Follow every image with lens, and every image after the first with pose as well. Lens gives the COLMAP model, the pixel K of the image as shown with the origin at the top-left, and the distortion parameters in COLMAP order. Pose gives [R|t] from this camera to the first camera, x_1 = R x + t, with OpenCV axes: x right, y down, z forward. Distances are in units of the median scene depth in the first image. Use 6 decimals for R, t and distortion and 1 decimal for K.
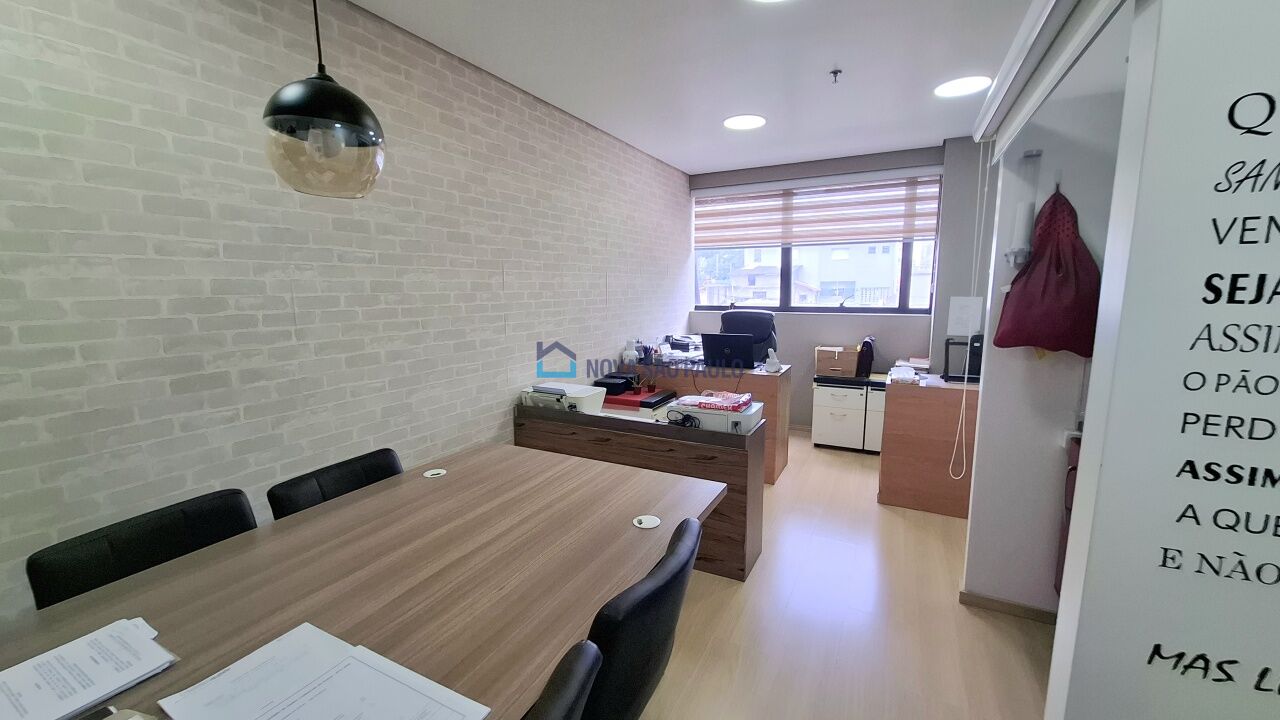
lens RADIAL K [[503.3, 0, 638.4], [0, 503.3, 364.2], [0, 0, 1]] dist [-0.010857, 0.002819]
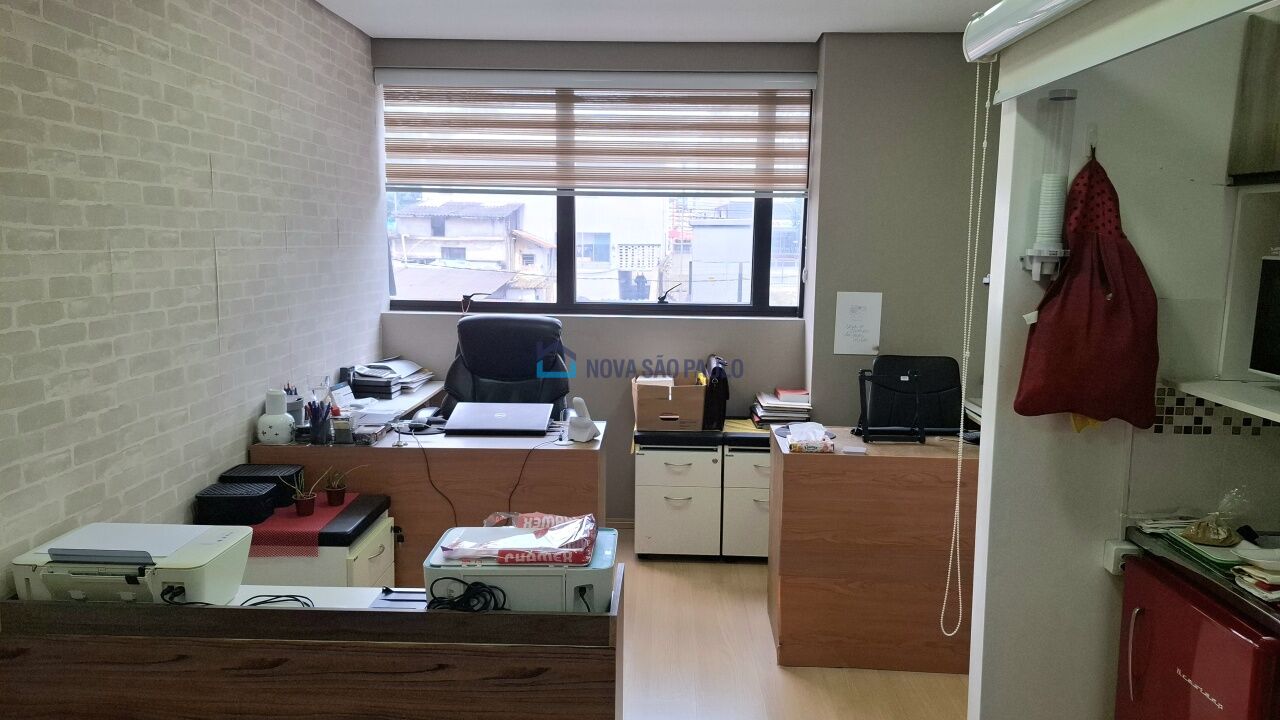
lens RADIAL K [[891.5, 0, 649.4], [0, 891.5, 358.4], [0, 0, 1]] dist [0.049378, -0.034105]
pose [[0.897123, -0.039461, 0.440014, -0.085062], [0.046811, 0.998887, -0.005860, -0.069694], [-0.439293, 0.025855, 0.897972, 0.145473]]
